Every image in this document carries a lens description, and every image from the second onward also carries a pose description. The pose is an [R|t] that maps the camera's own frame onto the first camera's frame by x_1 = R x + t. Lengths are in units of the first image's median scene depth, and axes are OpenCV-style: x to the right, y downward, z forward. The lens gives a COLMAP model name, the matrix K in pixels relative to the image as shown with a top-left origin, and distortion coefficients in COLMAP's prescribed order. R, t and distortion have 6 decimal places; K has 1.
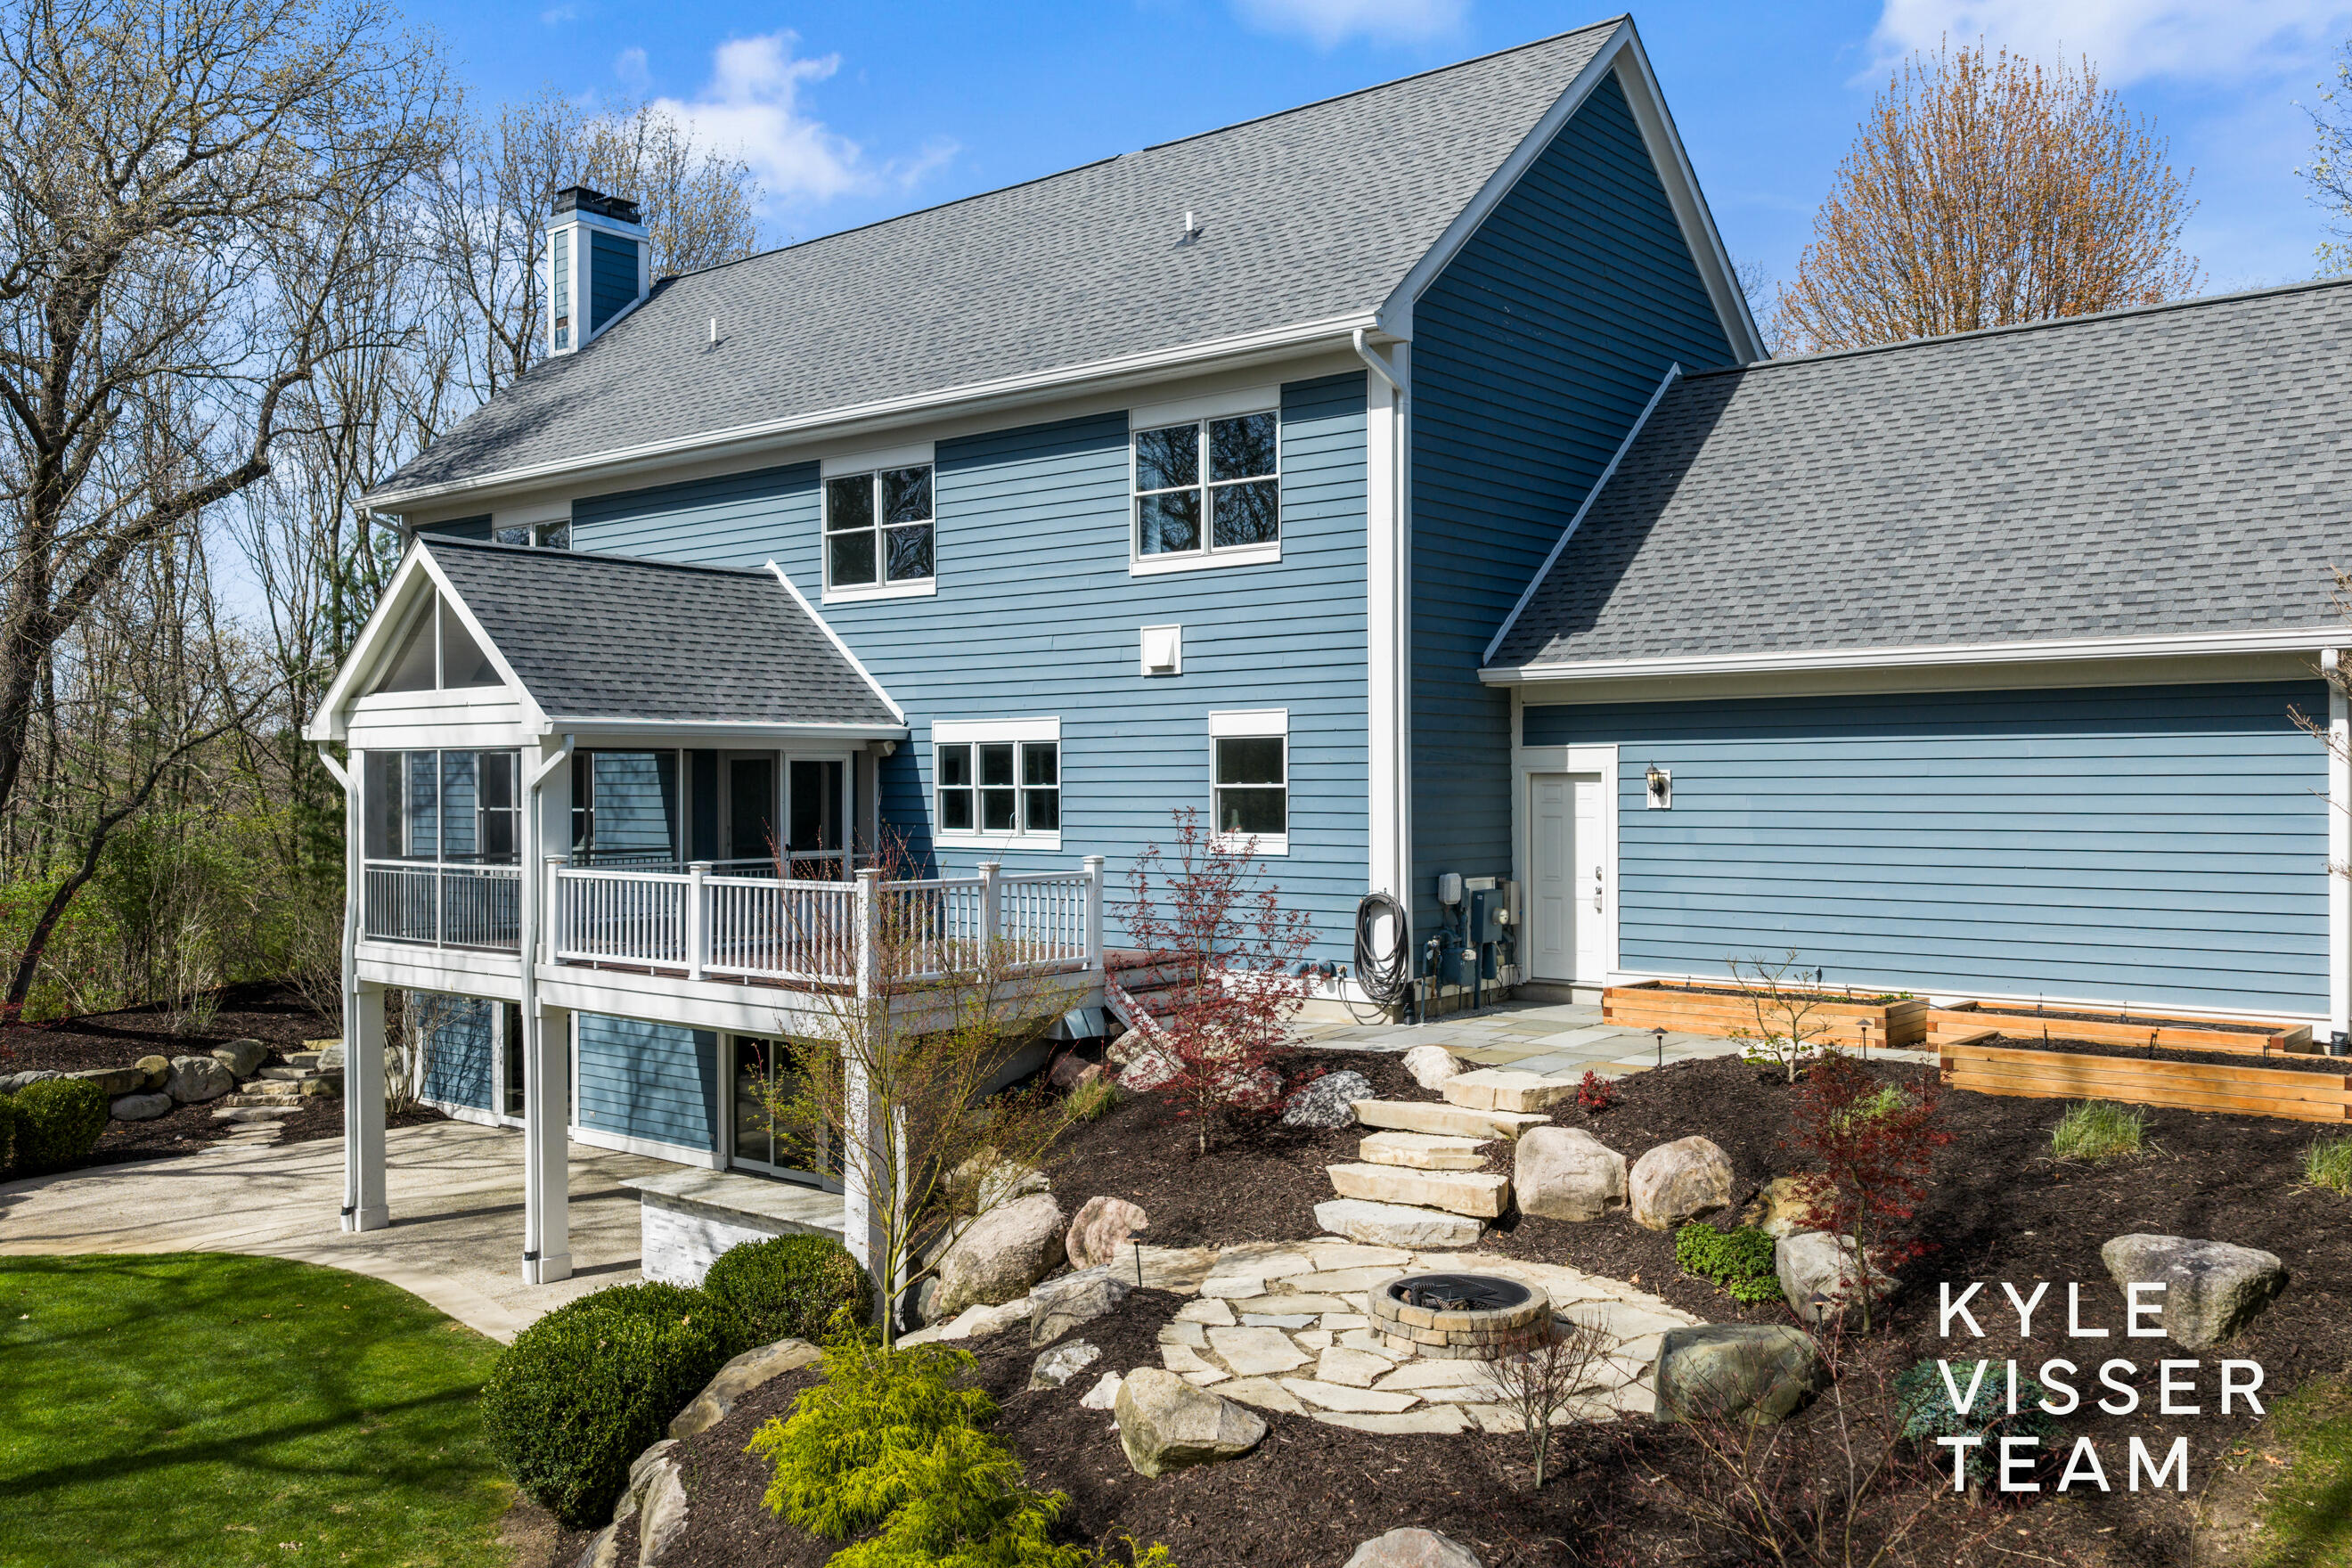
lens RADIAL K [[1953.9, 0, 1184.7], [0, 1953.9, 776.7], [0, 0, 1]] dist [0.013986, -0.035755]
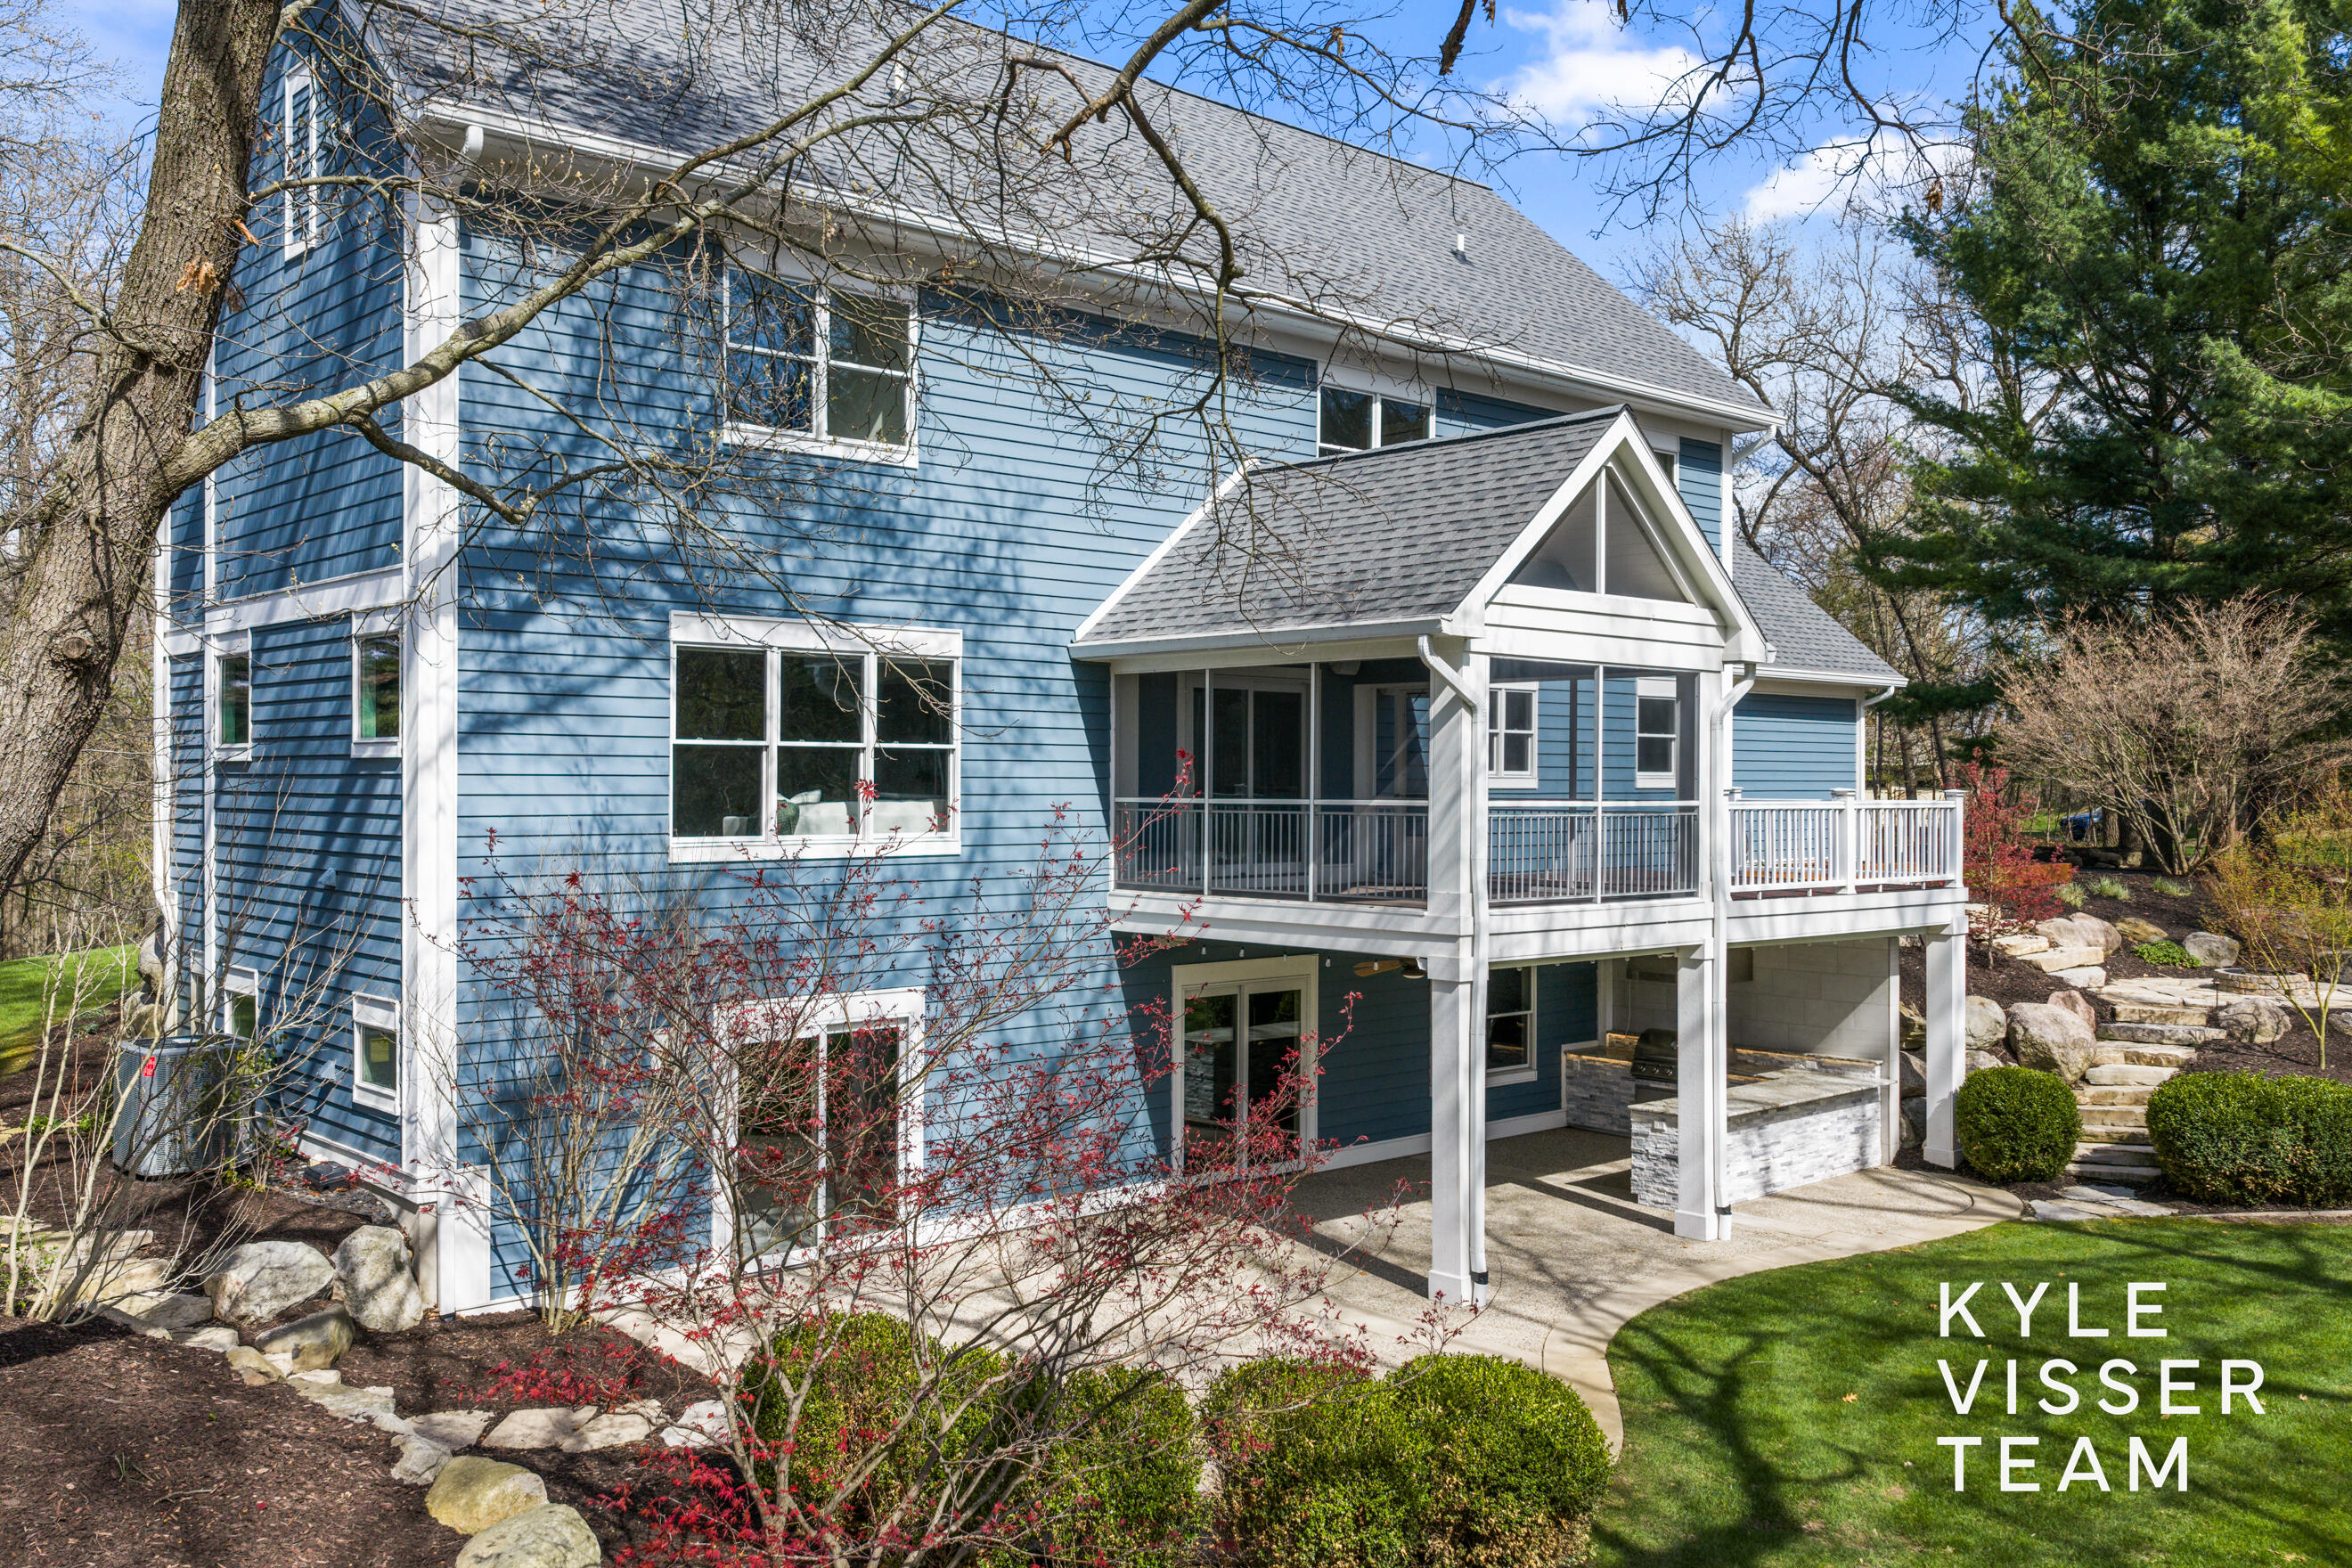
lens RADIAL K [[1953.9, 0, 1174.9], [0, 1953.9, 790.2], [0, 0, 1]] dist [0.013986, -0.035755]
pose [[0.159510, 0.001916, 0.987194, -1.257331], [-0.005950, 0.999982, -0.000979, 0.042336], [-0.987178, -0.005718, 0.159519, 1.066973]]
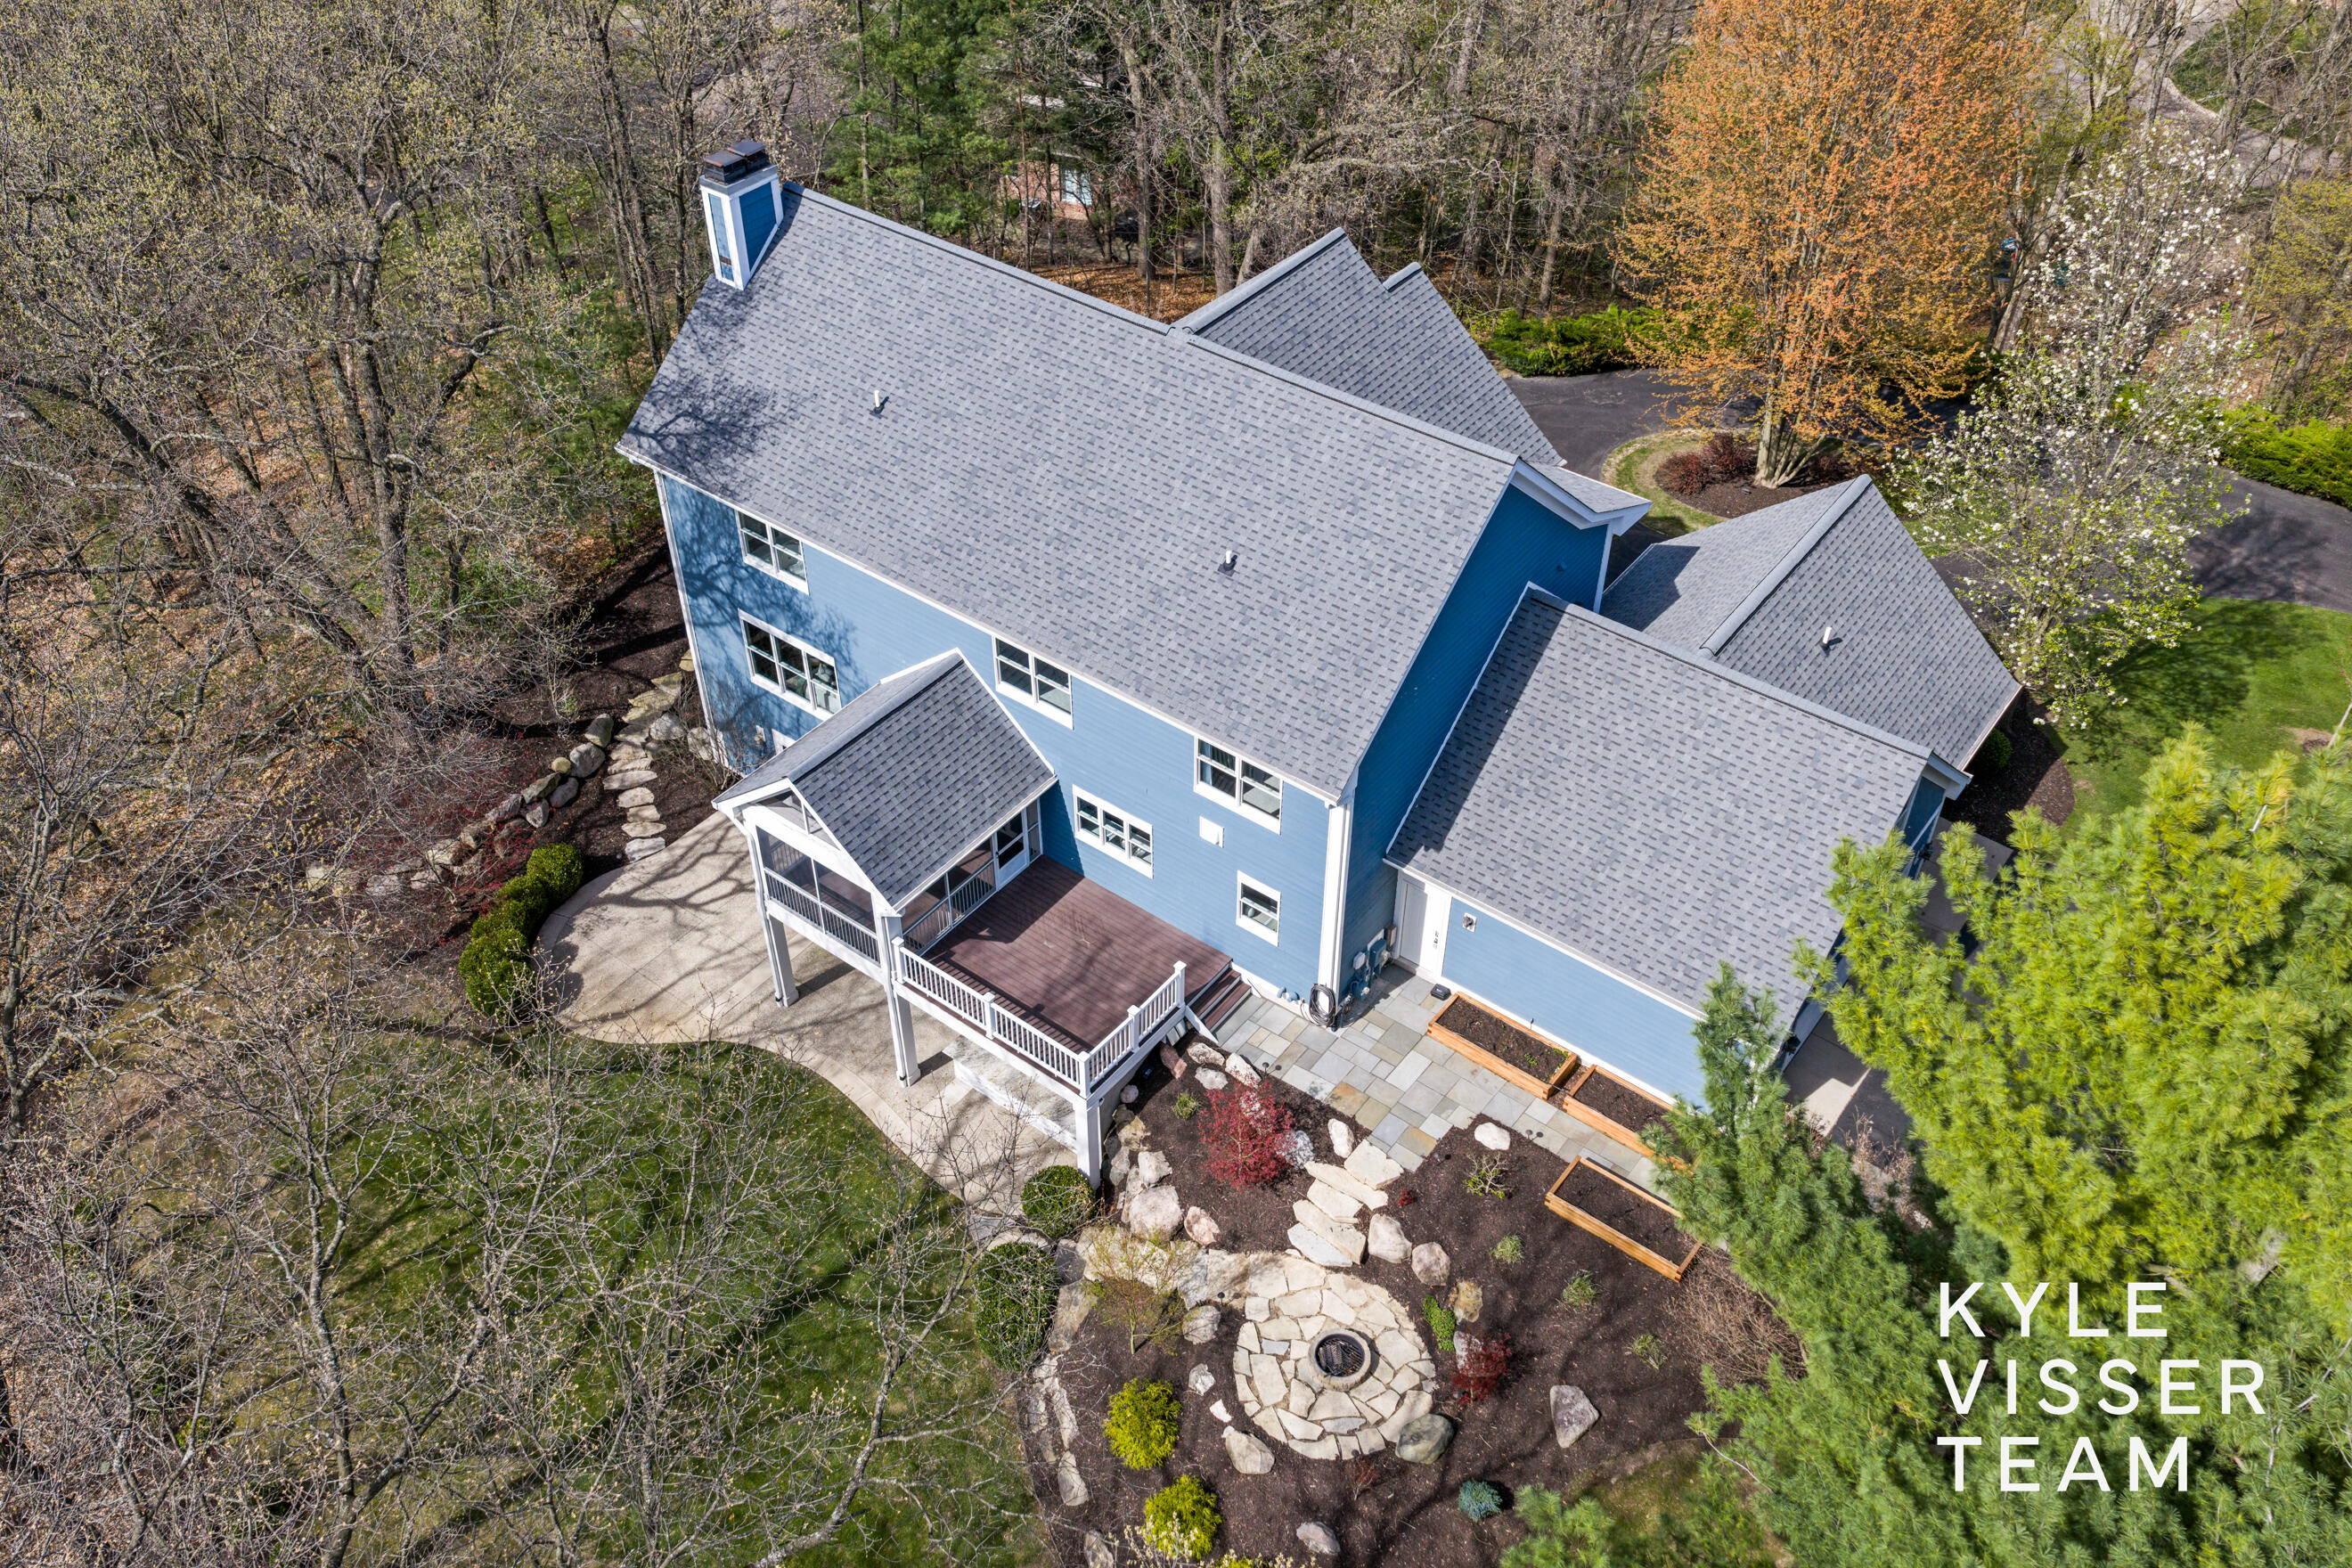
lens RADIAL K [[1953.9, 0, 1172.5], [0, 1953.9, 783.8], [0, 0, 1]] dist [0.013986, -0.035755]
pose [[0.999567, -0.015698, 0.024907, -0.092412], [-0.004404, 0.756738, 0.653704, -1.282062], [-0.029110, -0.653530, 0.756340, -0.344961]]
